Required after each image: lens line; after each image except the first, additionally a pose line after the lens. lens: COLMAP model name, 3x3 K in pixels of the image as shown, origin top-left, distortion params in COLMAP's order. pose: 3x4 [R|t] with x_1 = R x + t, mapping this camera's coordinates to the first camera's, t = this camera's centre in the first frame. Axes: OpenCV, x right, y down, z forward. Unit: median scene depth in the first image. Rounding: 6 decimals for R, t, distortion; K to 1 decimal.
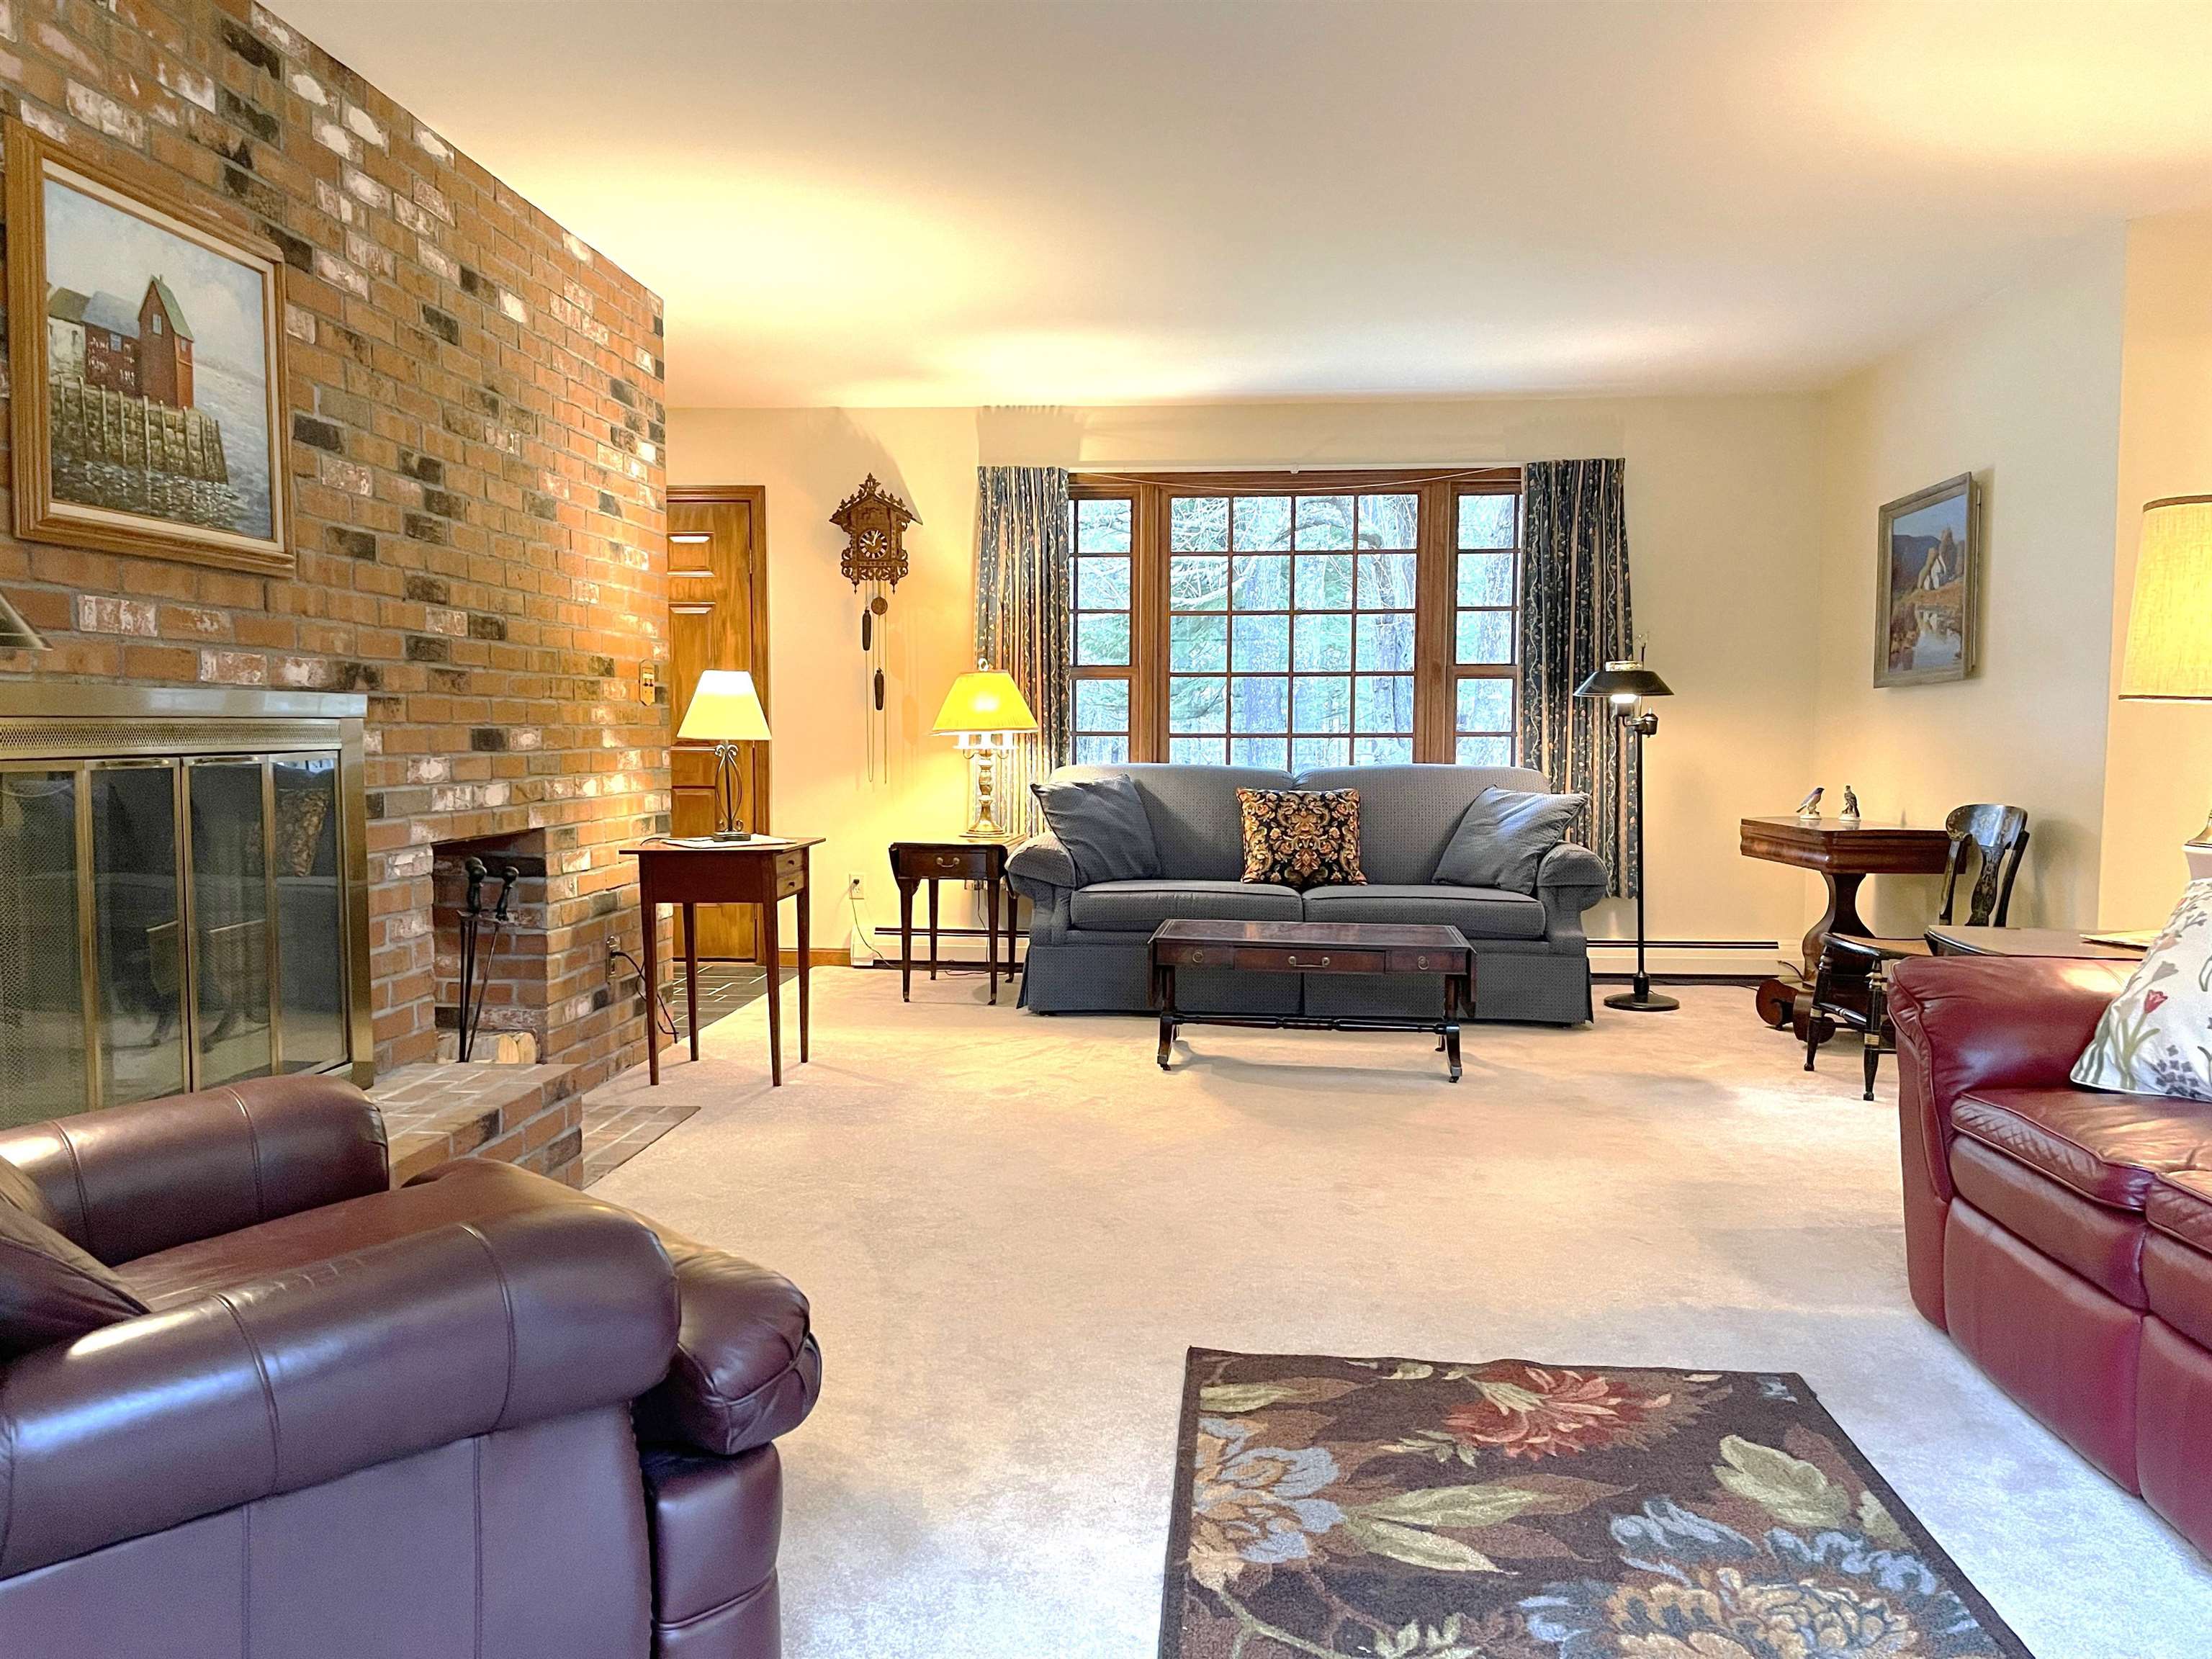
lens RADIAL K [[1669.2, 0, 1091.5], [0, 1669.2, 837.6], [0, 0, 1]] dist [0.060496, -0.078716]
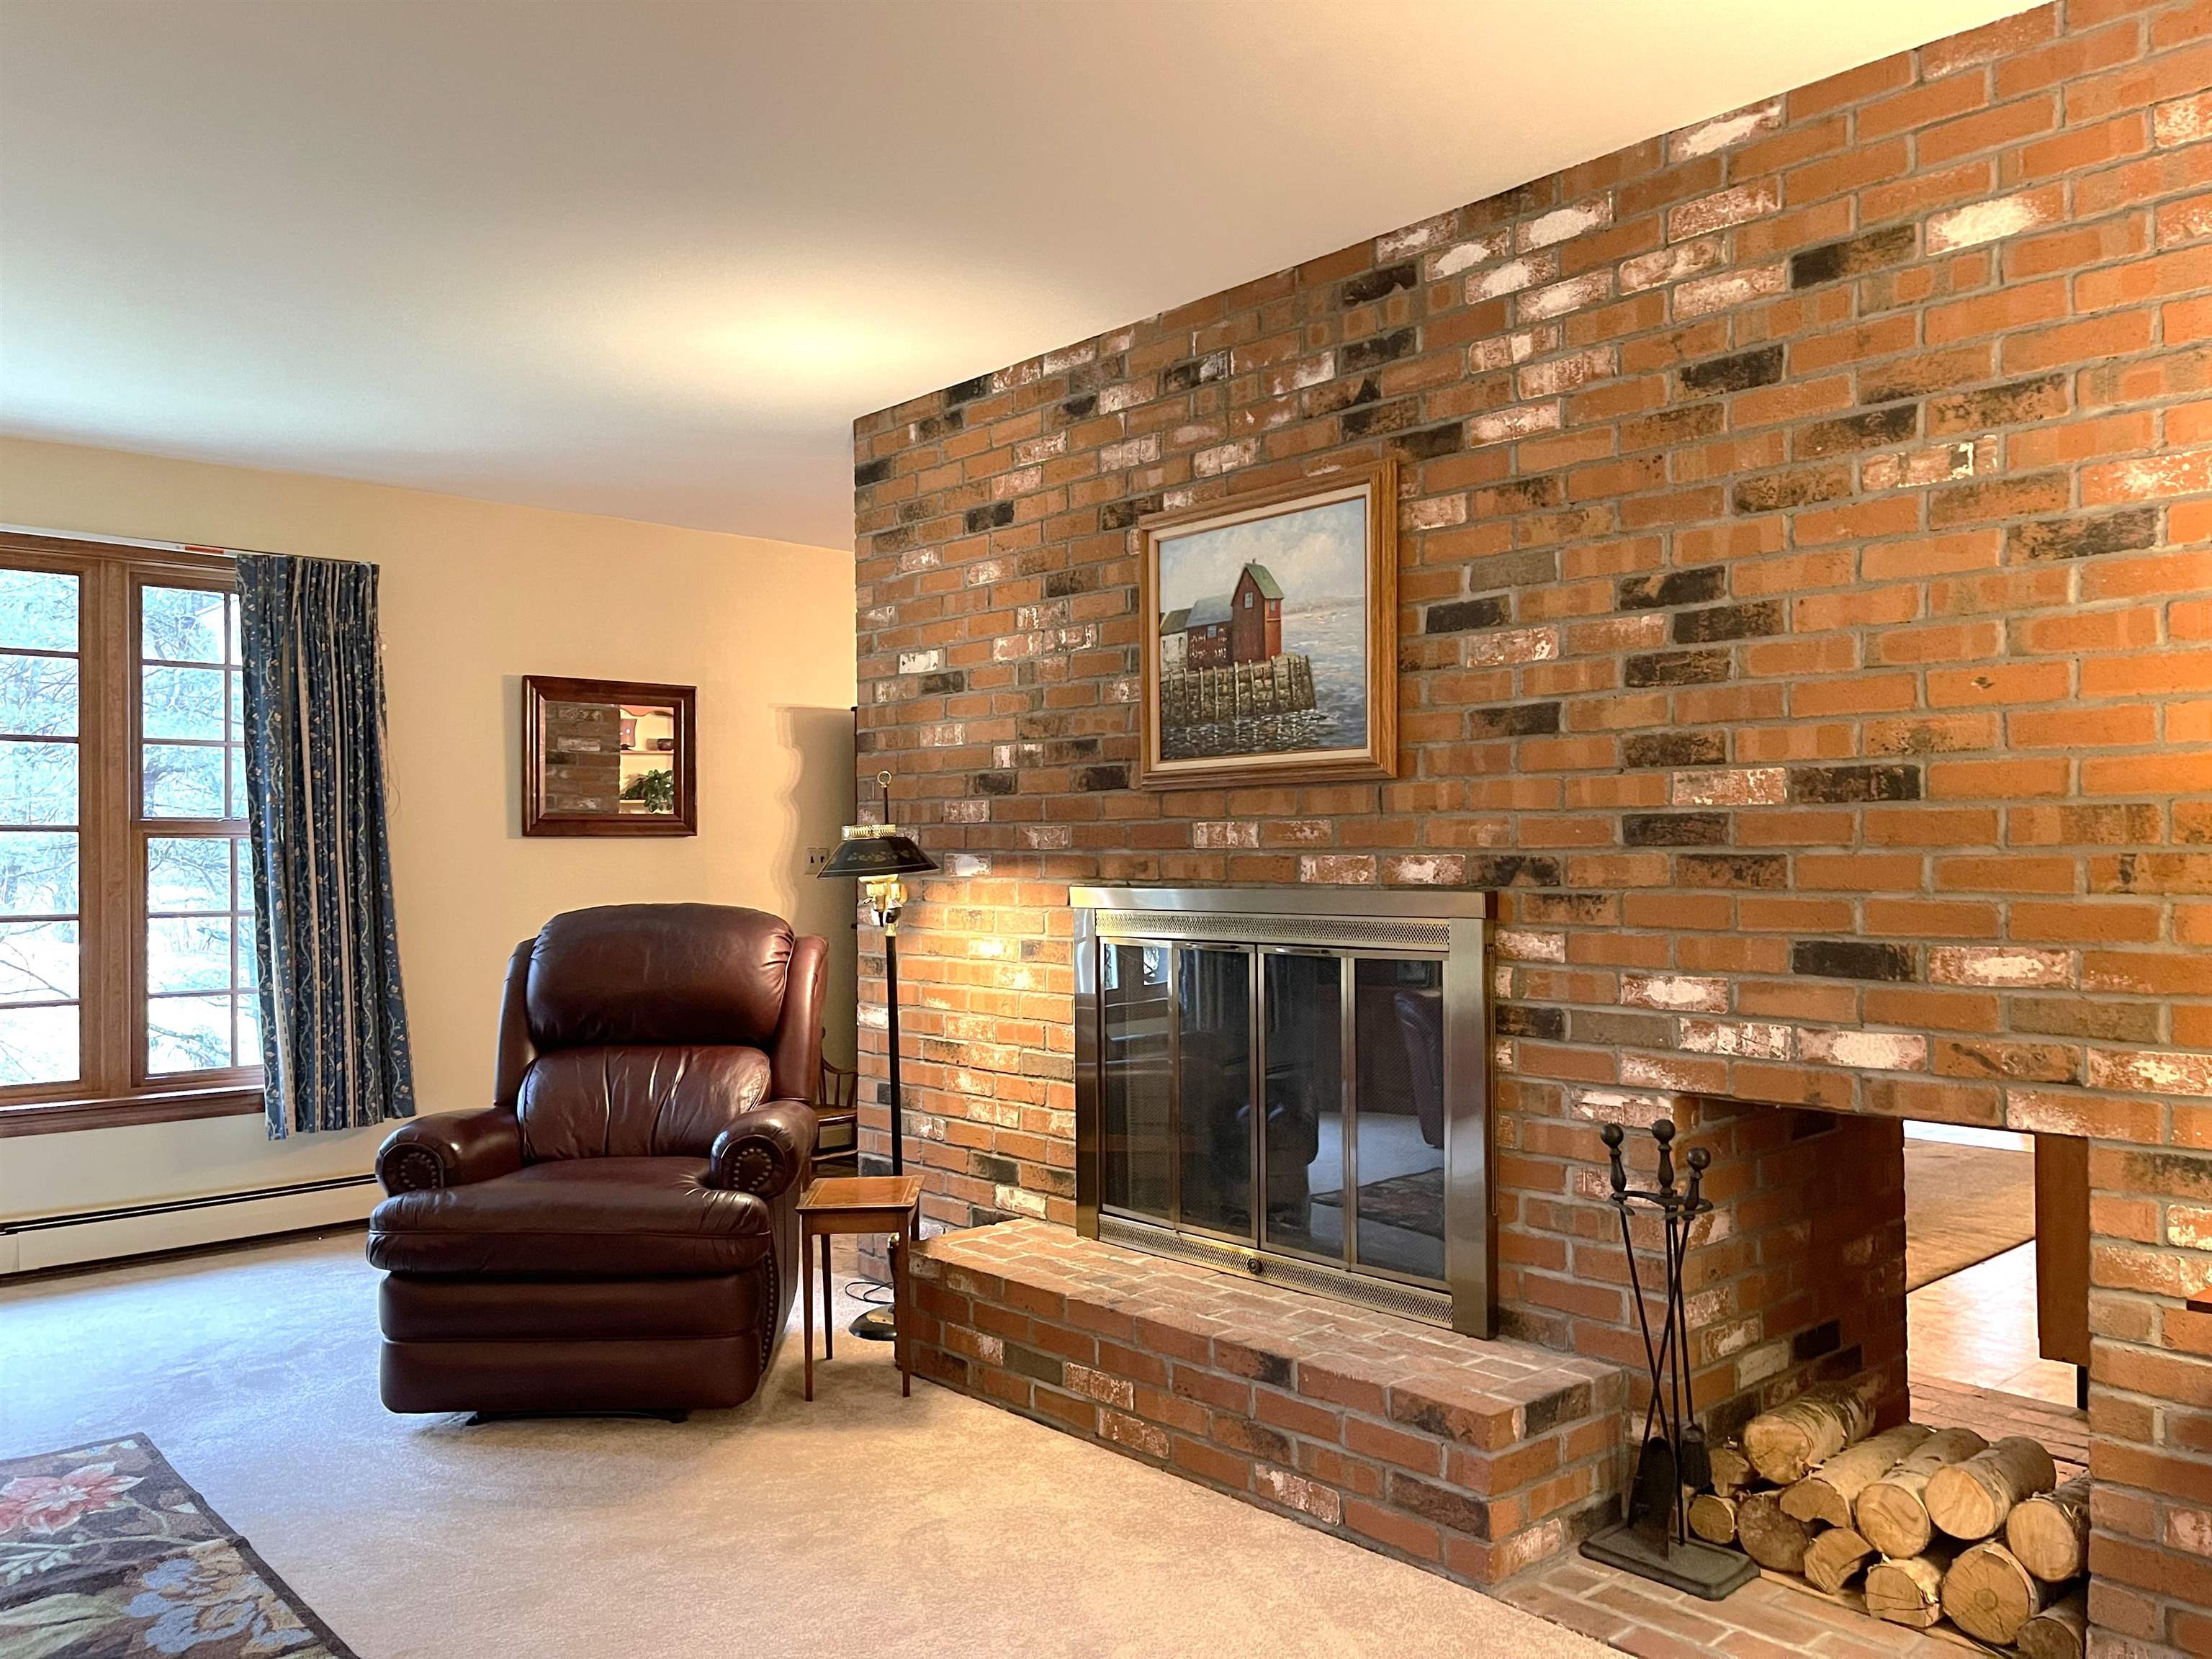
lens RADIAL K [[1669.2, 0, 1088.6], [0, 1669.2, 821.1], [0, 0, 1]] dist [0.060496, -0.078716]
pose [[-0.677885, -0.004249, -0.735156, 0.390680], [-0.036168, 0.998965, 0.027577, -0.151611], [0.734278, 0.045283, -0.677337, 1.569219]]
